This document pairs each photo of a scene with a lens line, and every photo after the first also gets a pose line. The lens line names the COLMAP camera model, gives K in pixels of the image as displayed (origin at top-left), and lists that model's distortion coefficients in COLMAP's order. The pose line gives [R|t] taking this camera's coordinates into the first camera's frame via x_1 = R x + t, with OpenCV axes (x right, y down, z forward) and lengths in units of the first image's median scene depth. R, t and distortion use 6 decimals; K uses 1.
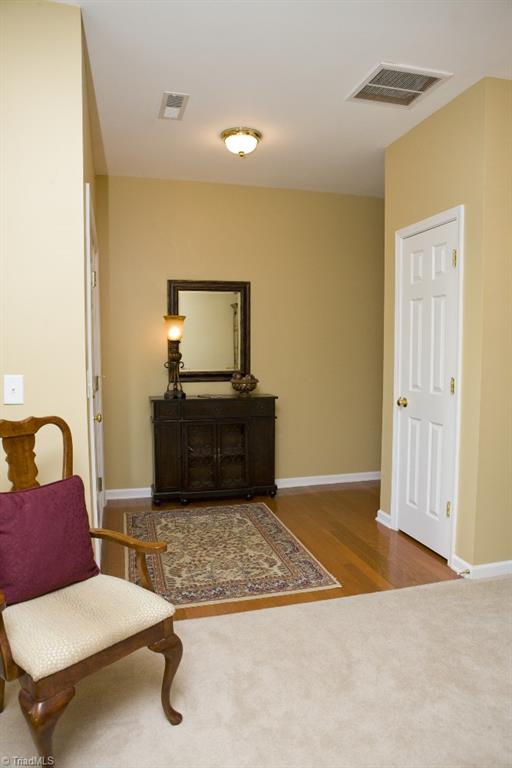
lens RADIAL K [[524.1, 0, 256.0], [0, 524.1, 384.0], [0, 0, 1]] dist [-0.101535, 0.072563]
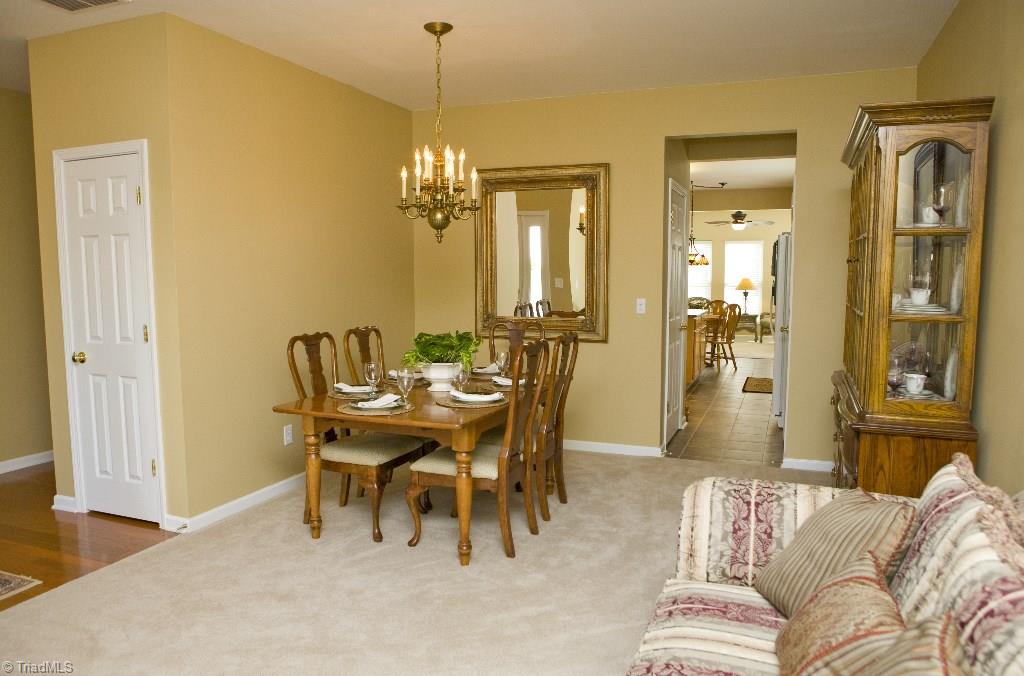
lens RADIAL K [[700.5, 0, 512.0], [0, 700.5, 338.0], [0, 0, 1]] dist [-0.128074, 0.100400]
pose [[0.594875, -0.079152, 0.799912, -0.189433], [0.064478, 0.996632, 0.050666, -0.007543], [-0.801228, 0.021437, 0.597975, -0.233144]]
